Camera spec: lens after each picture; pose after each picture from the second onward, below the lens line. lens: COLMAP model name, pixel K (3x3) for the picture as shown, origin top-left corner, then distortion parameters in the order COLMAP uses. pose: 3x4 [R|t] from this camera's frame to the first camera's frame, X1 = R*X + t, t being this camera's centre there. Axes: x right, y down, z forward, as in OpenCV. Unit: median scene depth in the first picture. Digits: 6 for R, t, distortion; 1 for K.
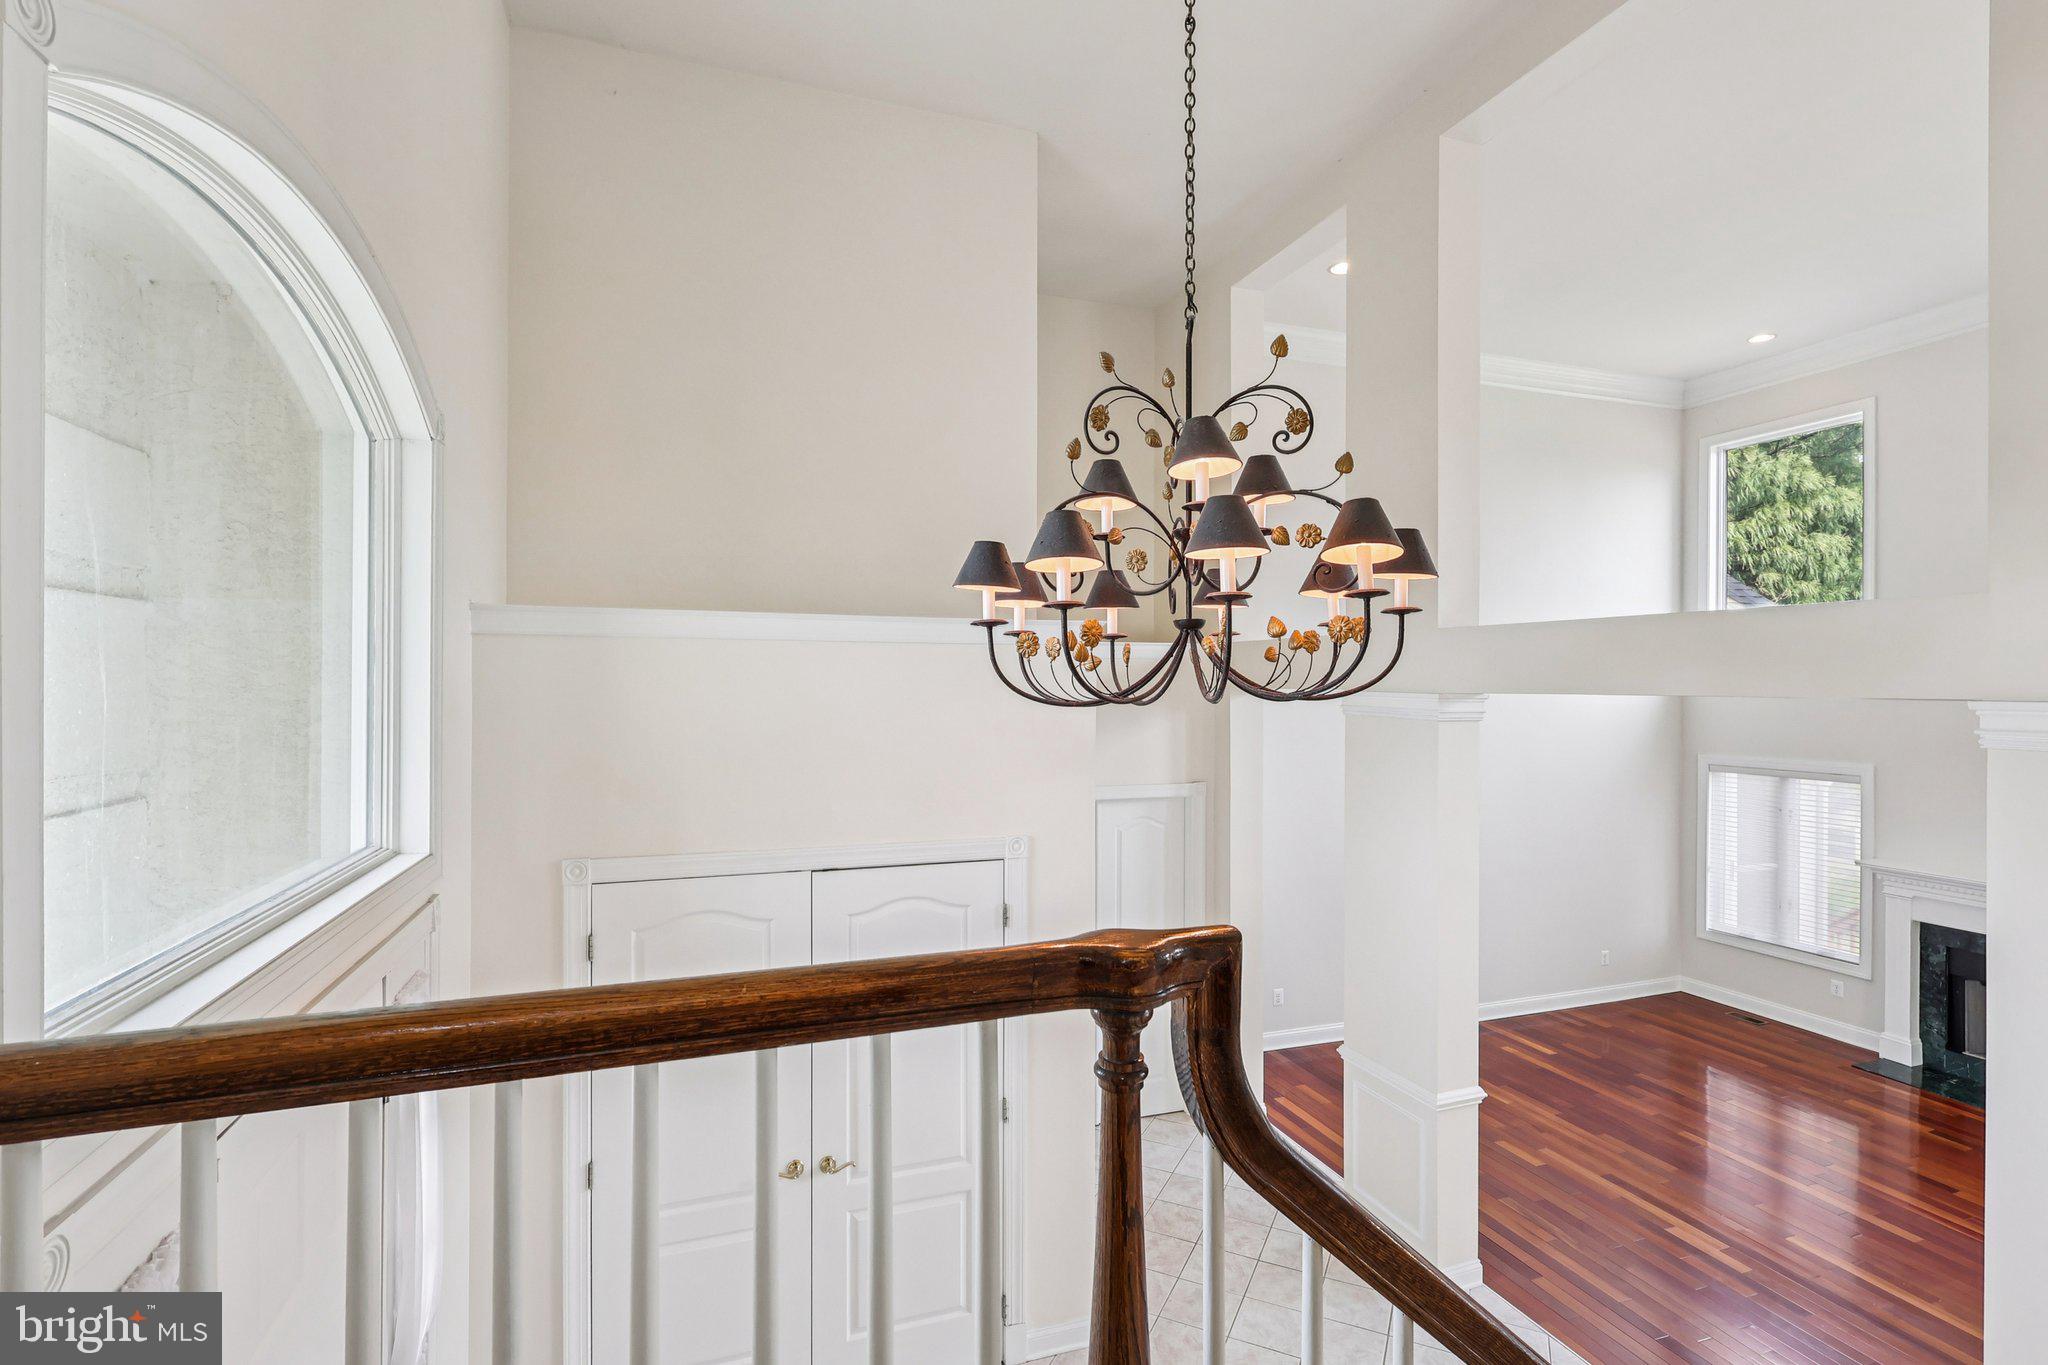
lens RADIAL K [[971.8, 0, 1029.0], [0, 971.8, 681.0], [0, 0, 1]] dist [0.003775, 0.000394]
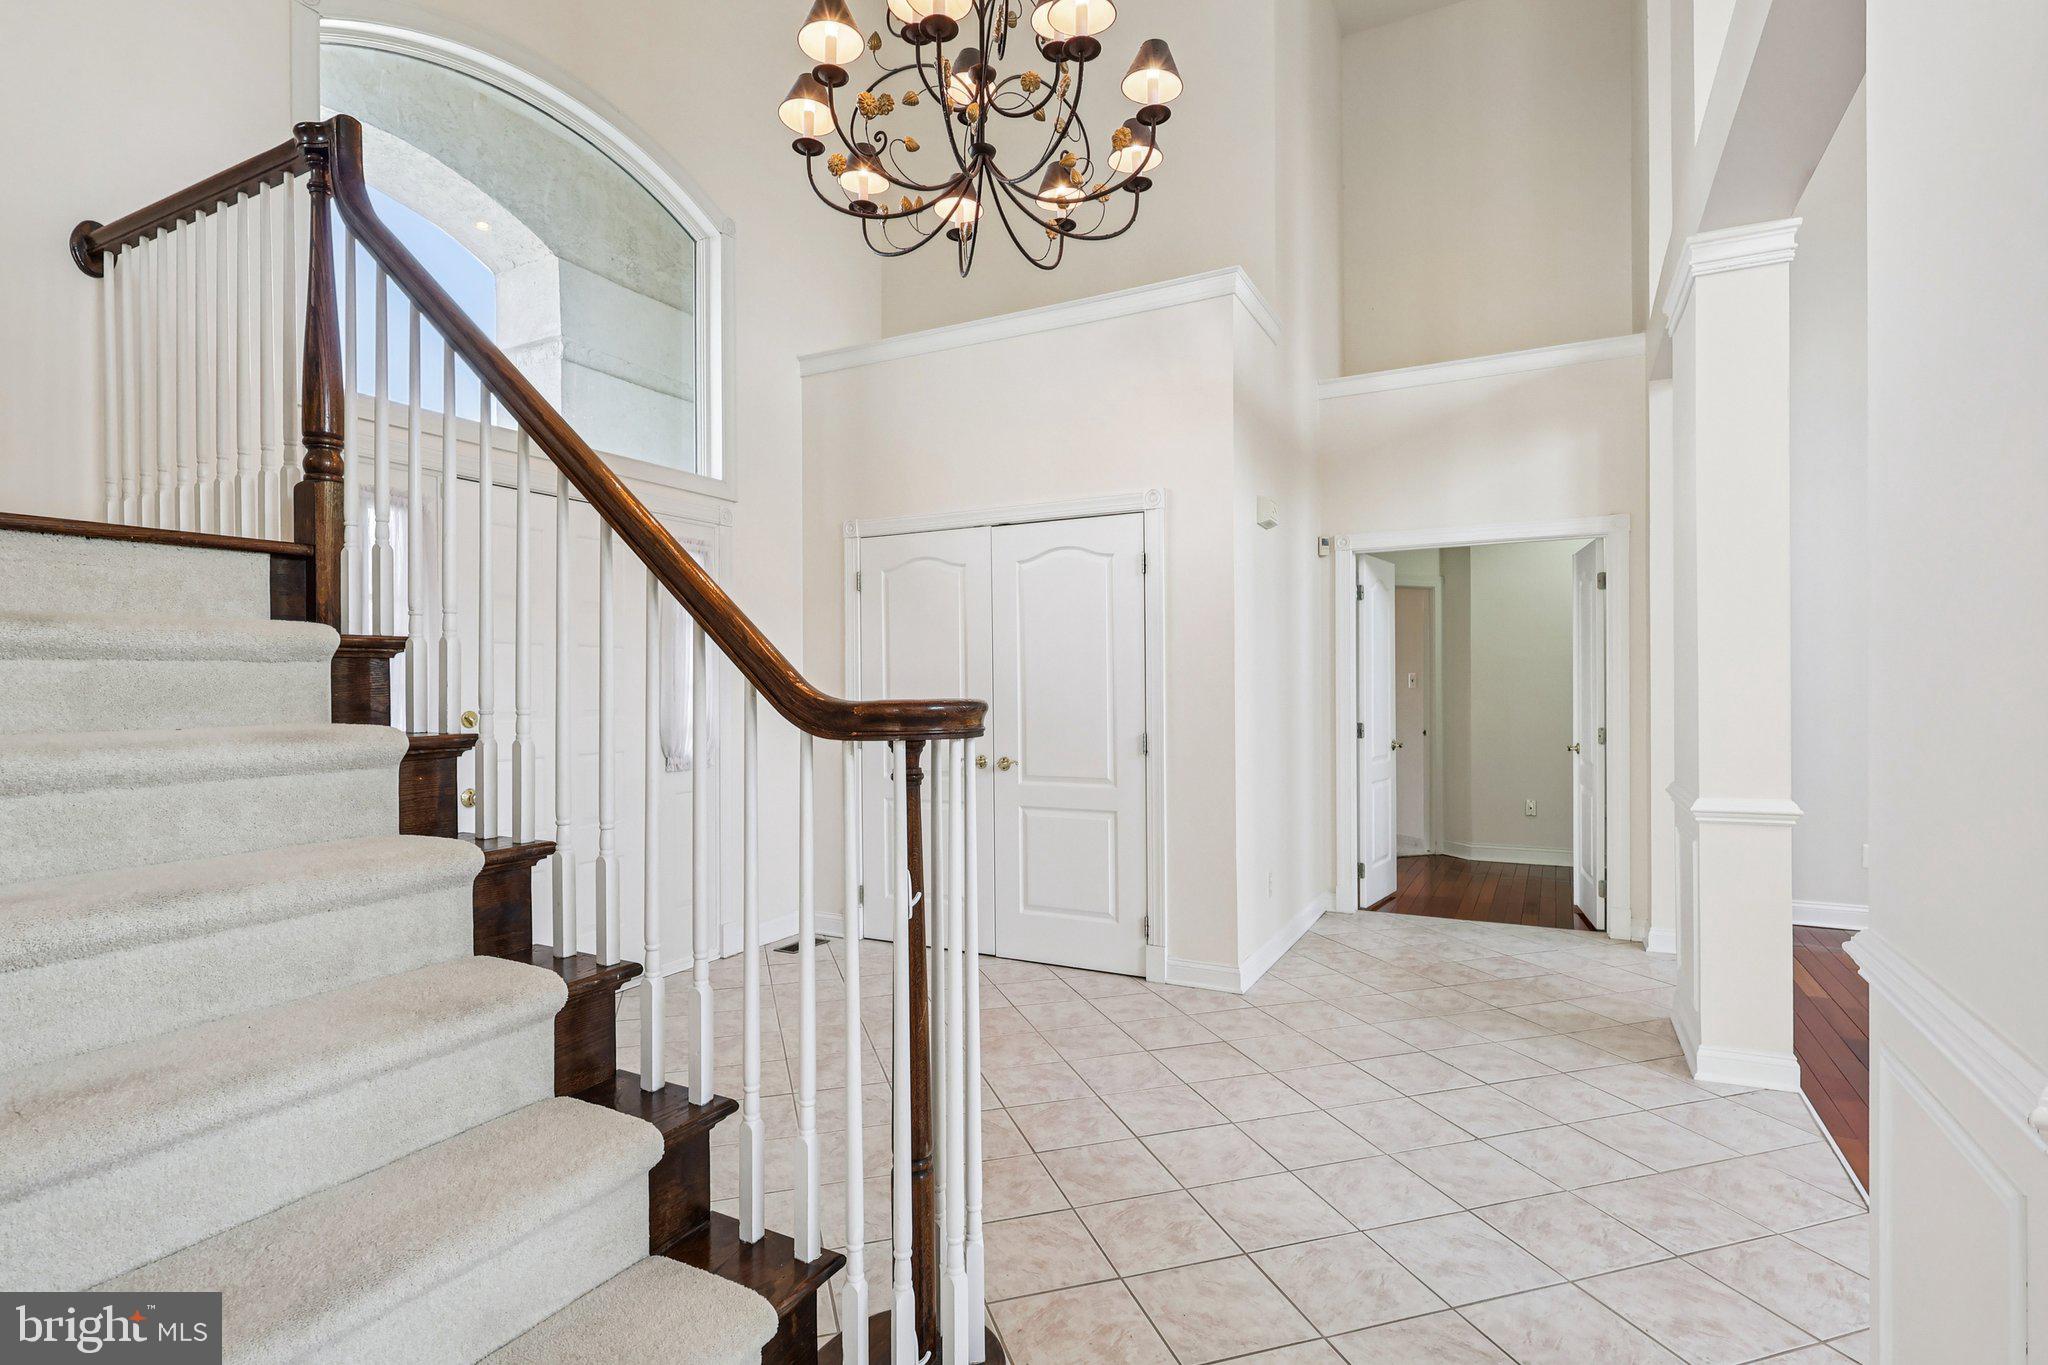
lens RADIAL K [[992.9, 0, 1018.9], [0, 992.9, 687.0], [0, 0, 1]] dist [-0.003593, -0.000597]
pose [[0.672139, -0.008061, -0.740381, 0.773267], [0.010301, 0.999946, -0.001536, 0.422431], [0.740354, -0.006594, 0.672185, 0.177430]]
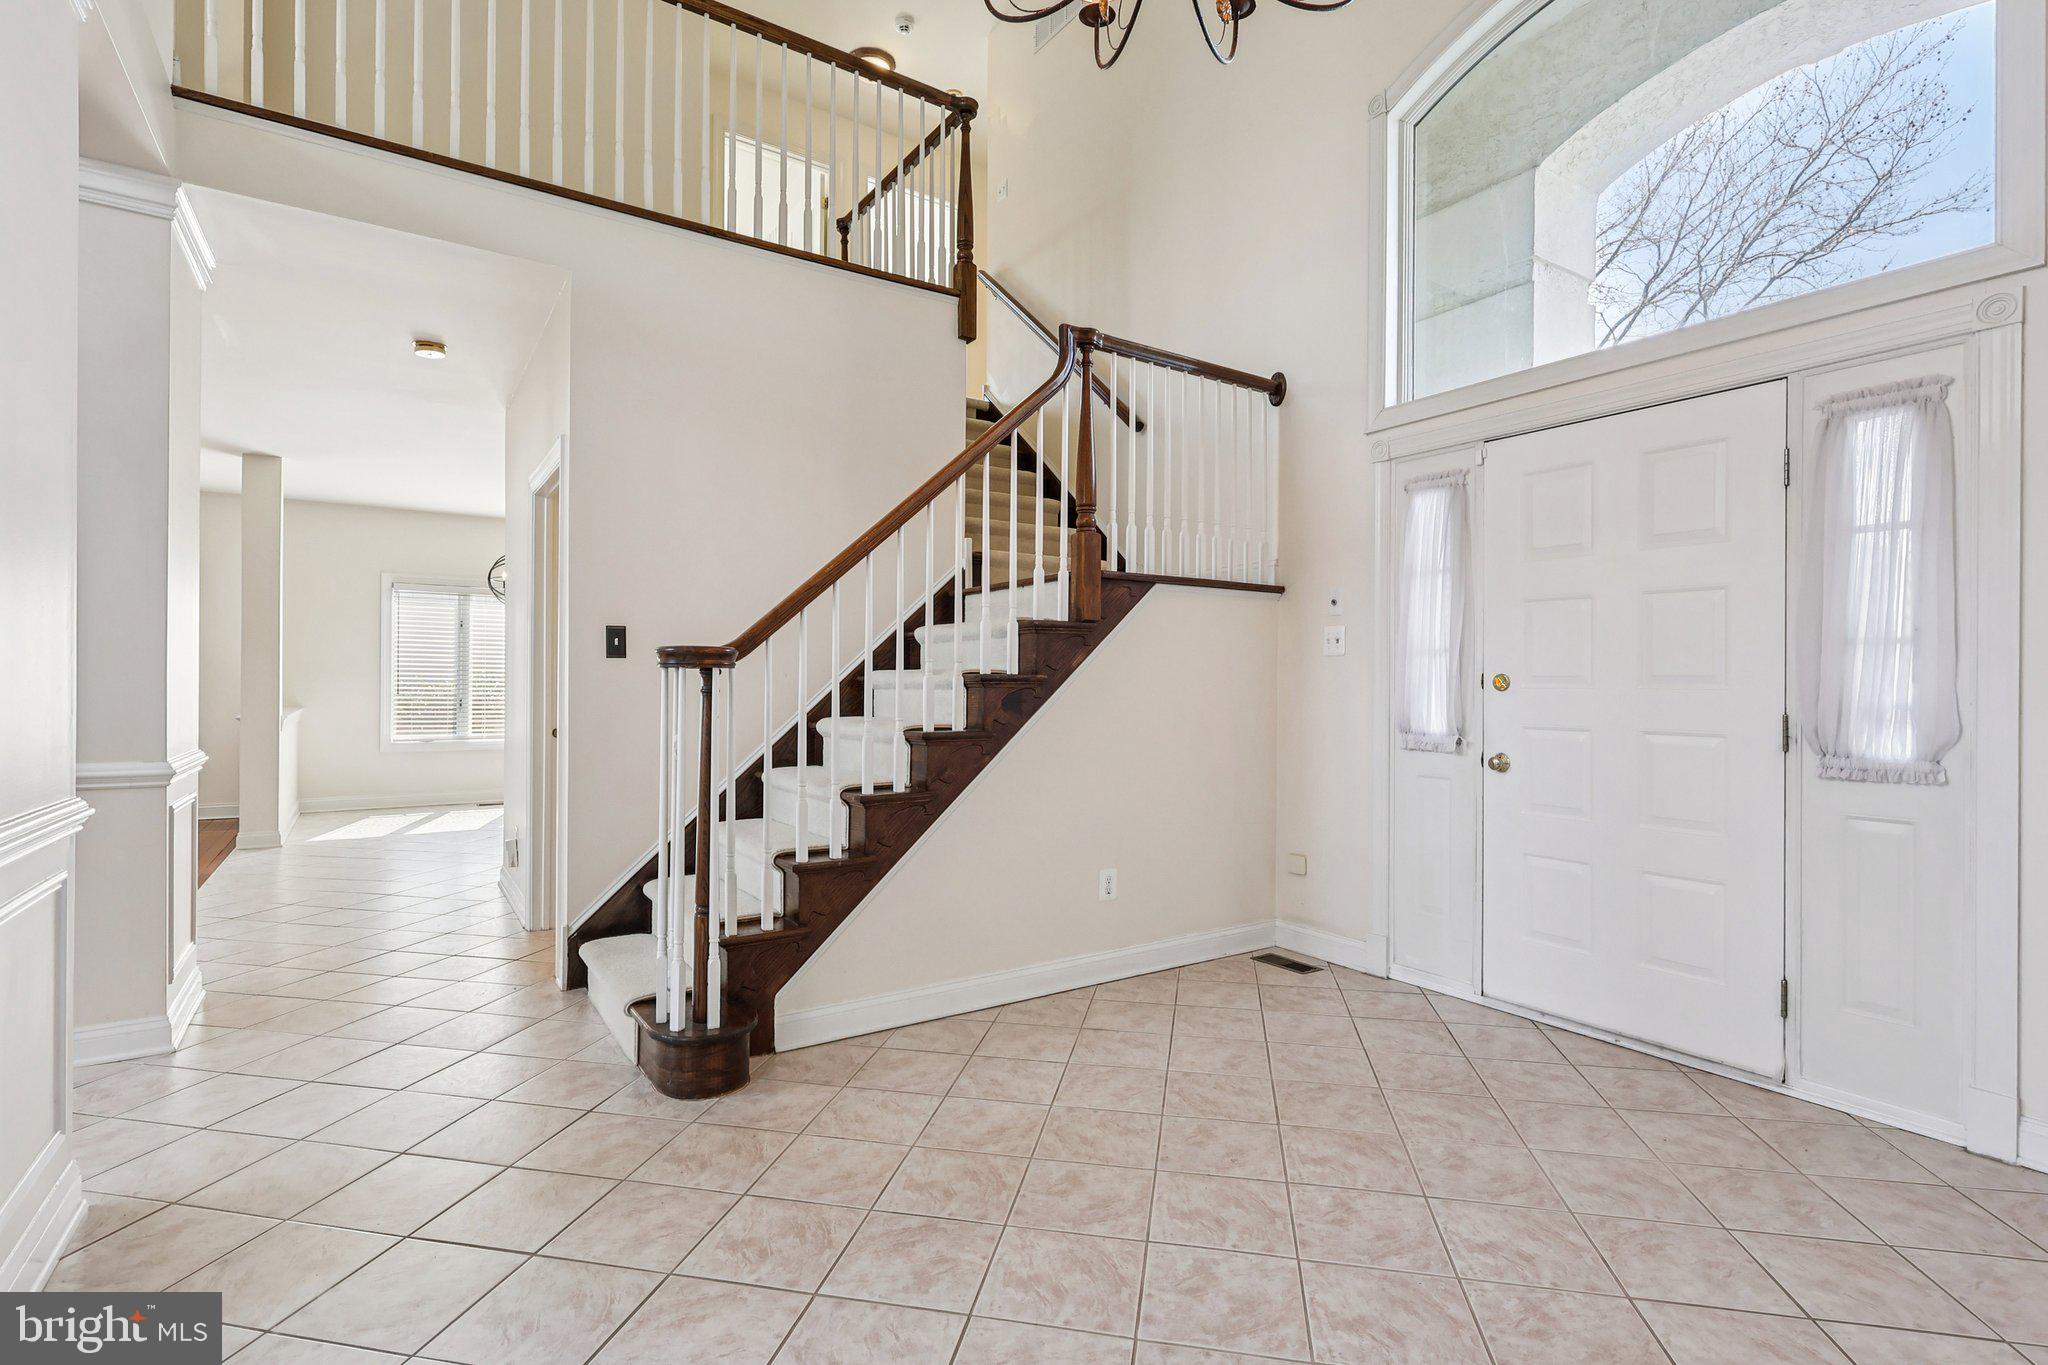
lens RADIAL K [[953.0, 0, 1021.1], [0, 953.0, 667.0], [0, 0, 1]] dist [-0.003274, -0.000539]
pose [[-0.969194, -0.004844, -0.246251, 0.341986], [-0.002847, 0.999960, -0.008464, 0.449819], [0.246282, -0.007502, -0.969169, 1.271063]]
